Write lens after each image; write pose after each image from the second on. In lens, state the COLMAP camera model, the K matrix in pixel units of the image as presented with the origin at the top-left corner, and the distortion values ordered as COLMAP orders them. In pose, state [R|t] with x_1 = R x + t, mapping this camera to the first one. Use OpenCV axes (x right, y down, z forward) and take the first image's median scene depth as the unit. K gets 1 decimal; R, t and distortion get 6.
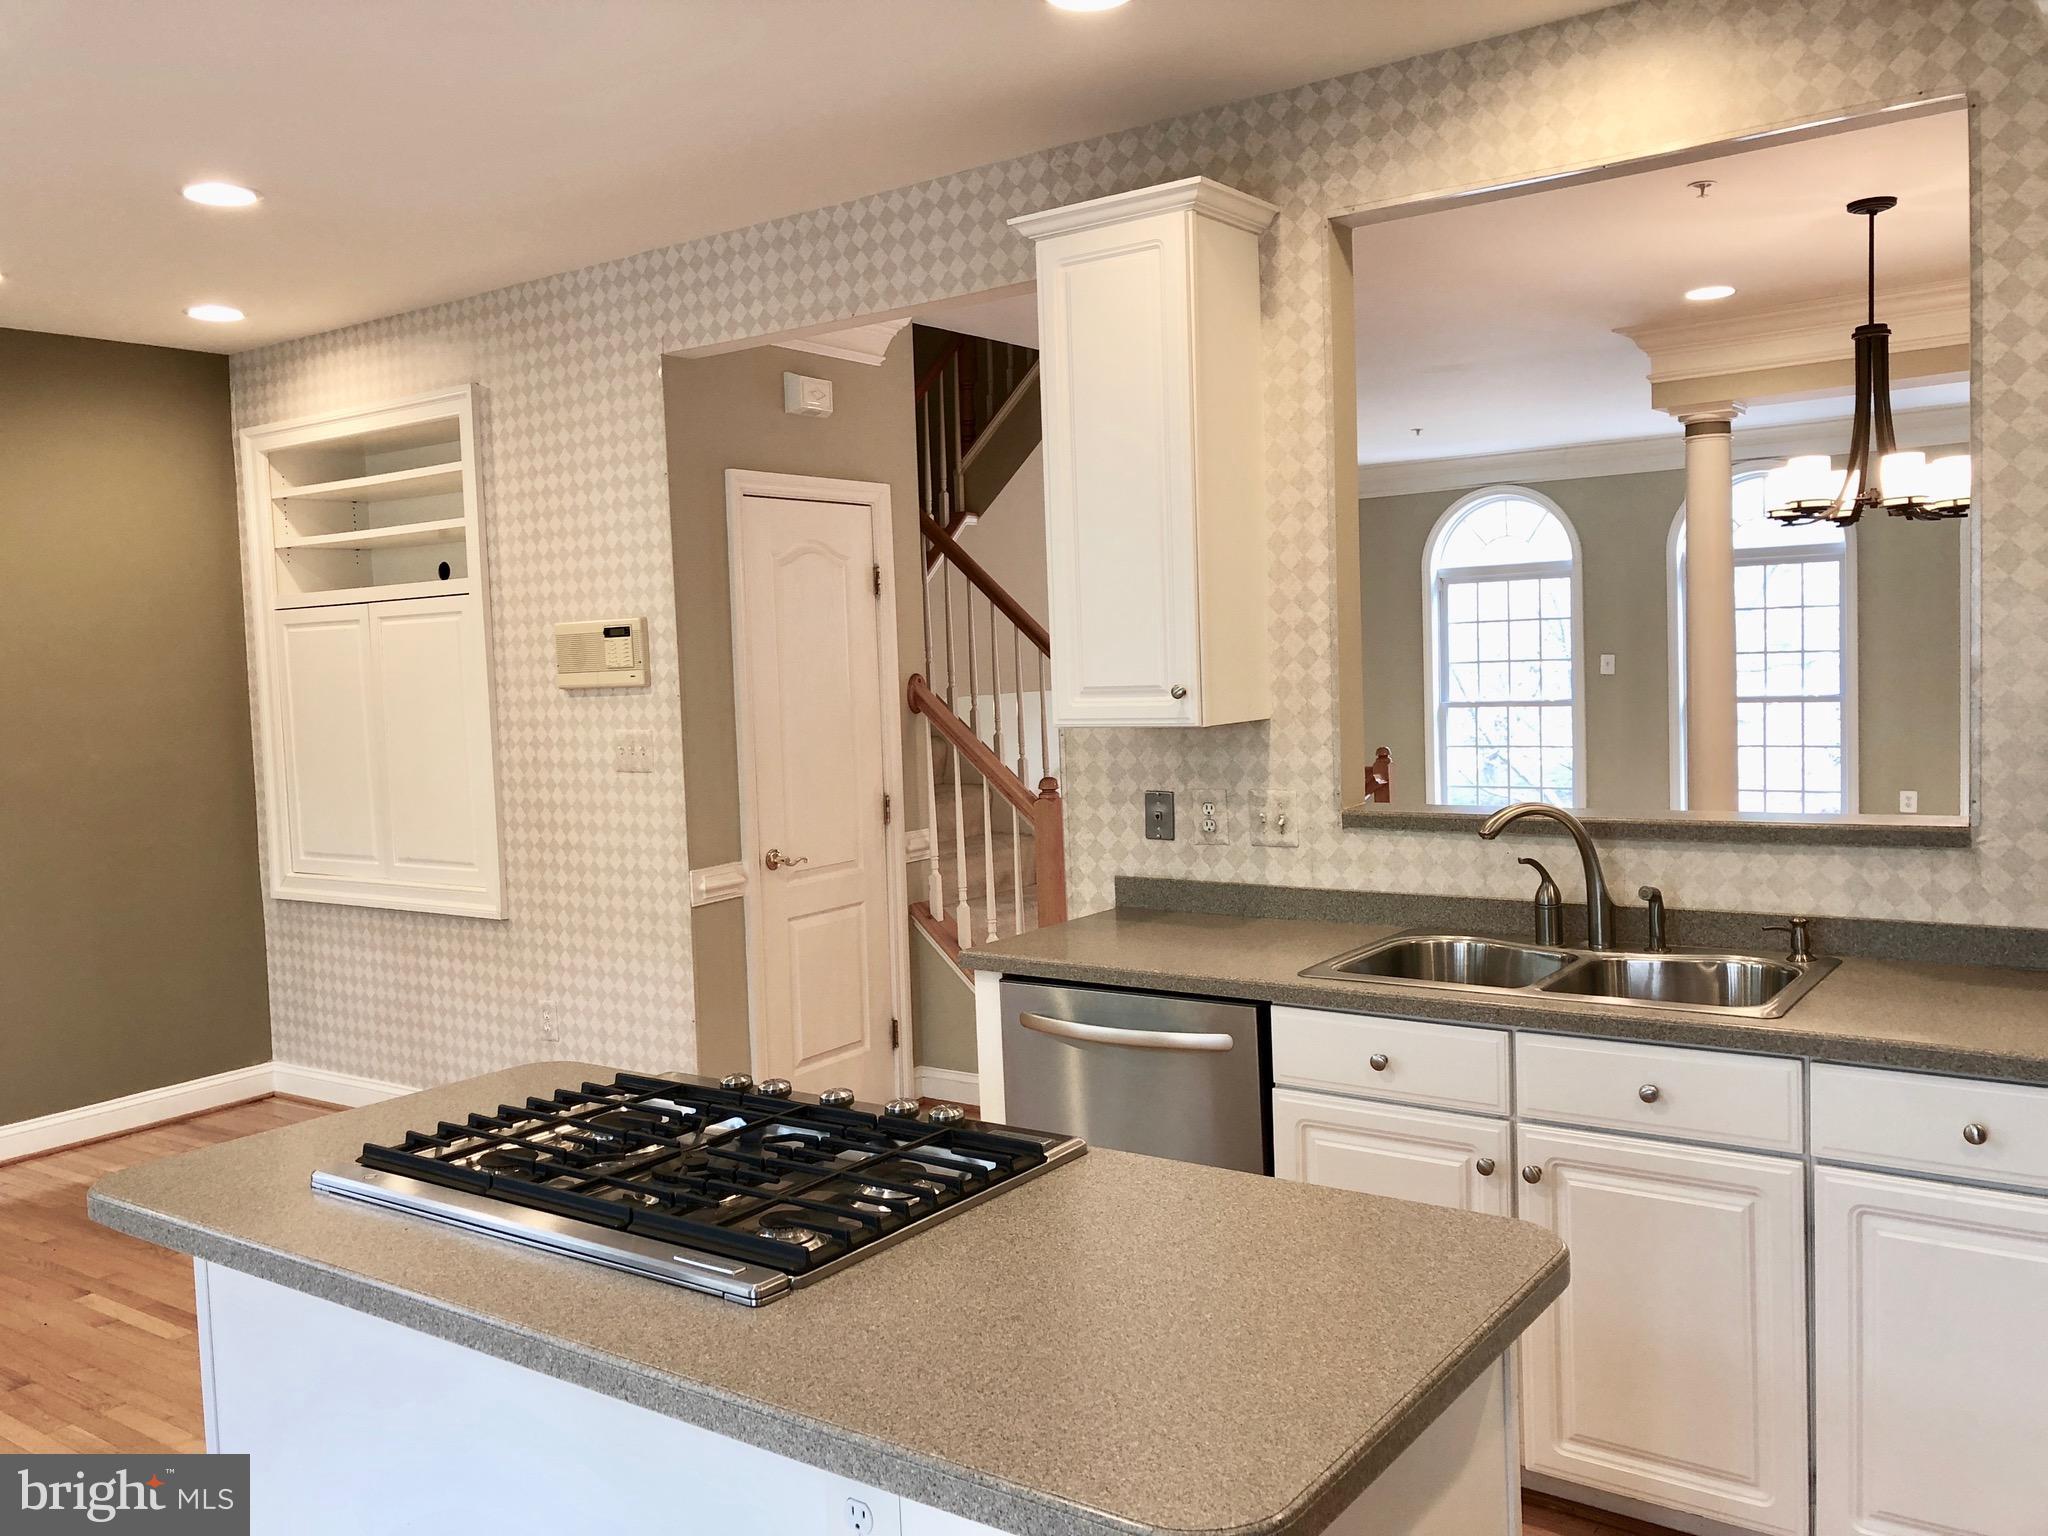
lens RADIAL K [[1678.4, 0, 1019.0], [0, 1678.4, 753.3], [0, 0, 1]] dist [0.006829, -0.006442]
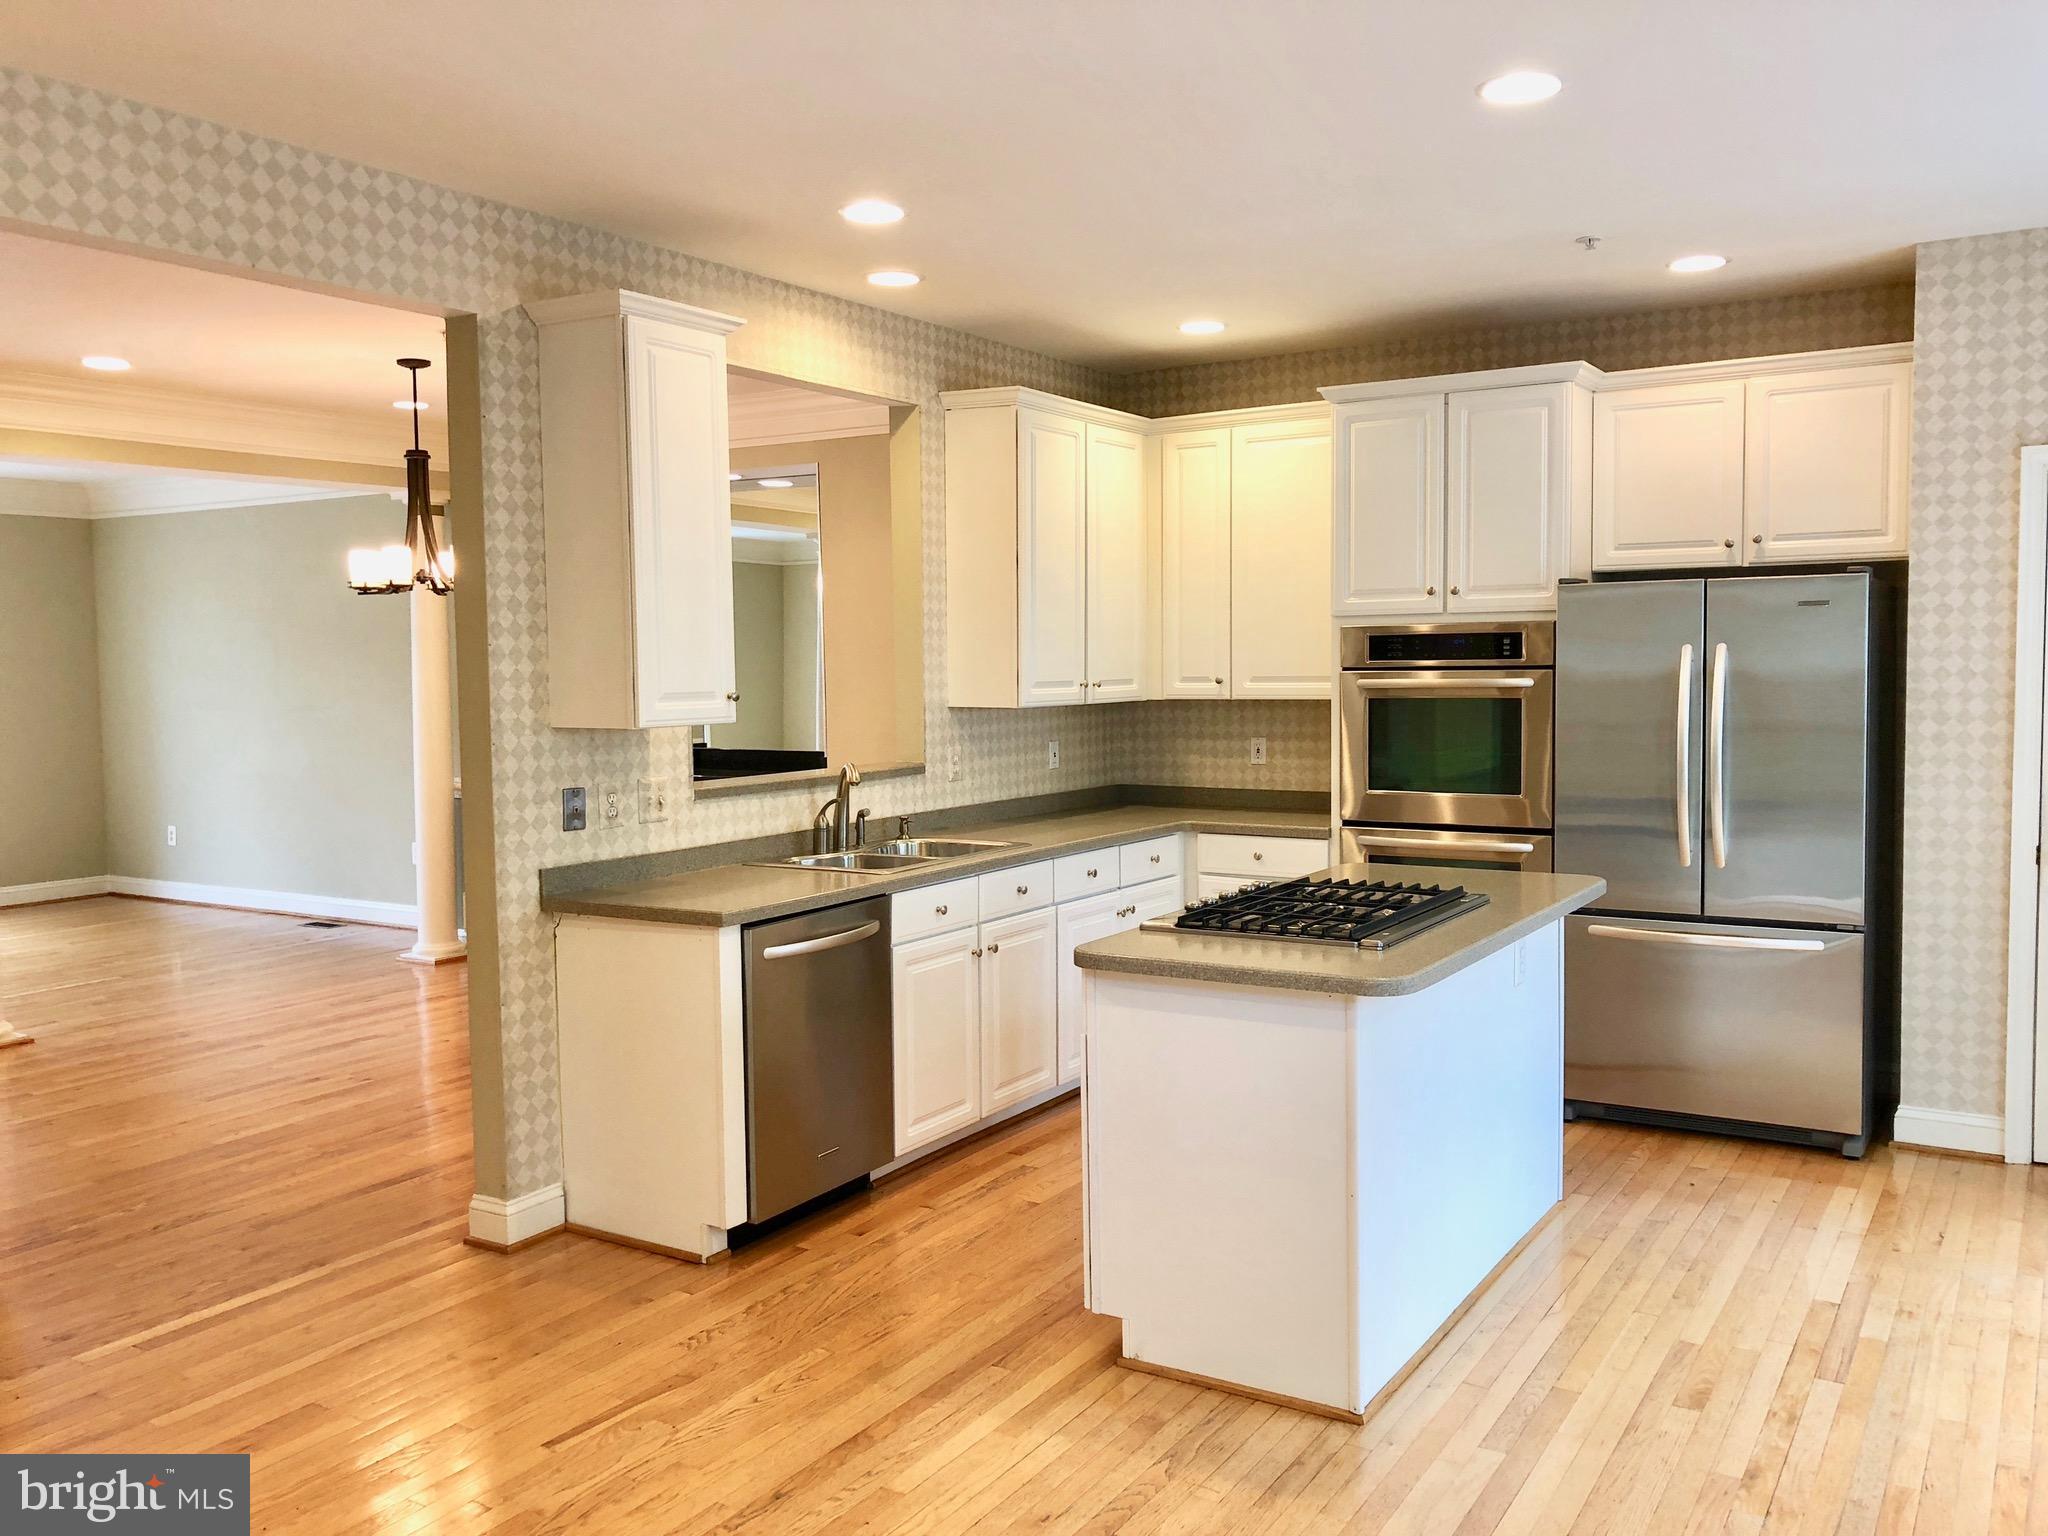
lens RADIAL K [[1678.4, 0, 1019.0], [0, 1678.4, 753.3], [0, 0, 1]] dist [0.006829, -0.006442]
pose [[-0.076273, -0.011485, 0.997021, -1.127164], [0.086191, 0.996115, 0.018068, 0.004442], [-0.993355, 0.087313, -0.074986, 0.807155]]
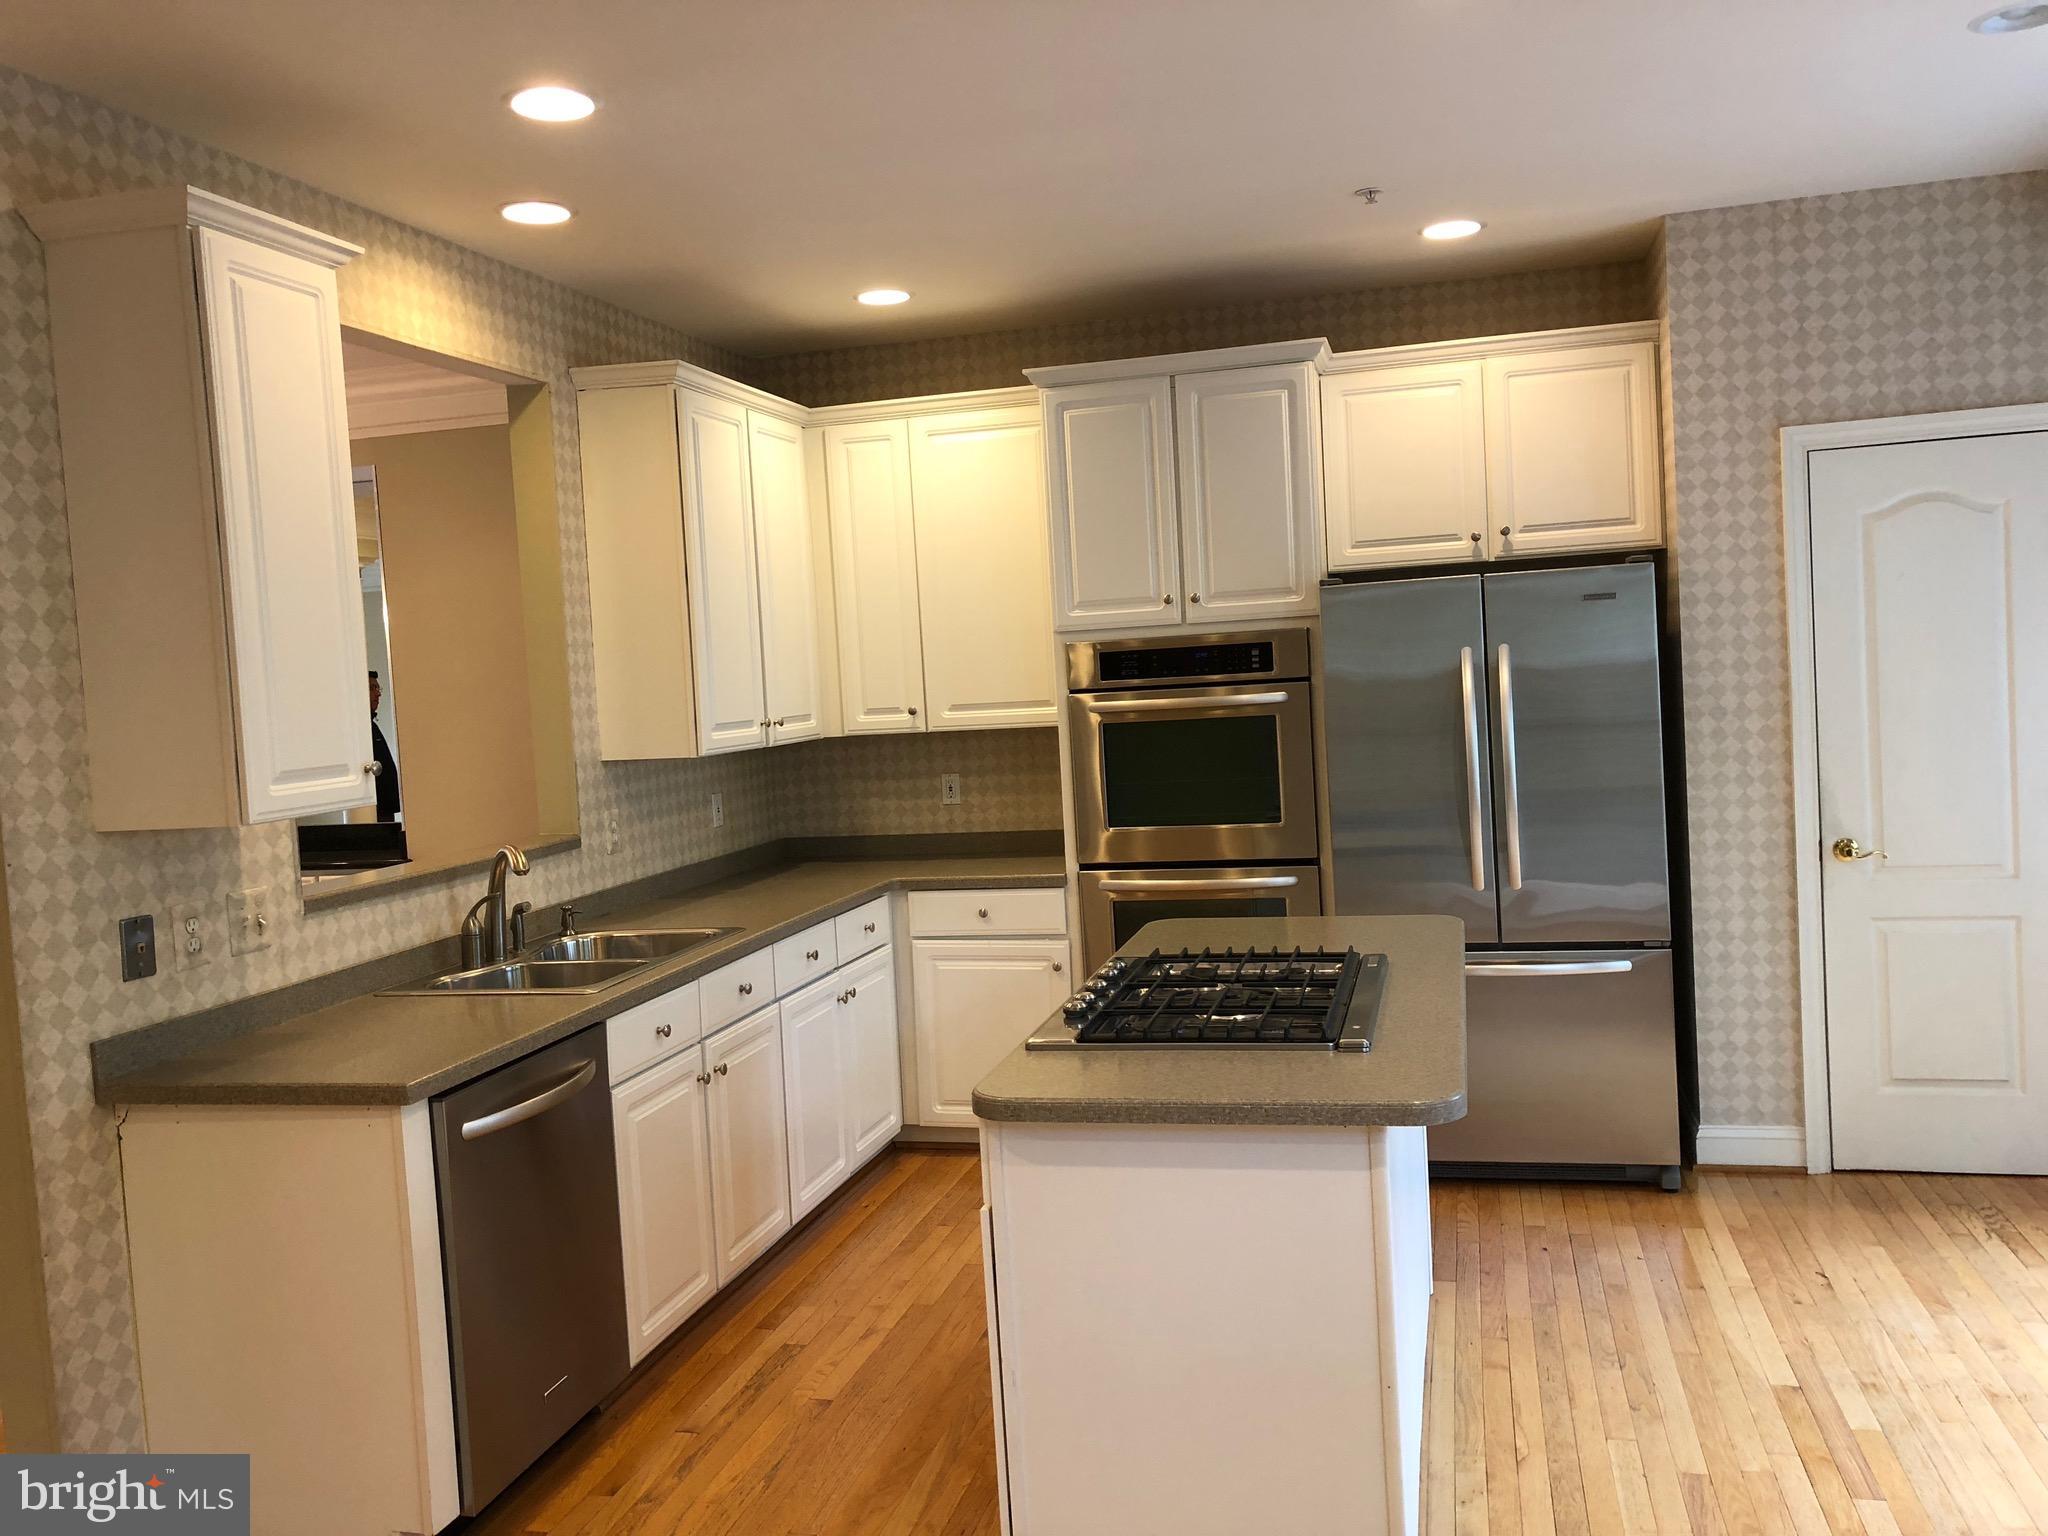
lens RADIAL K [[1686.2, 0, 1026.7], [0, 1686.2, 745.7], [0, 0, 1]] dist [0.018457, -0.015771]
pose [[-0.373860, 0.020136, 0.927266, -0.843781], [0.138454, 0.989774, 0.034329, -0.027594], [-0.917093, 0.141218, -0.372825, 0.931522]]
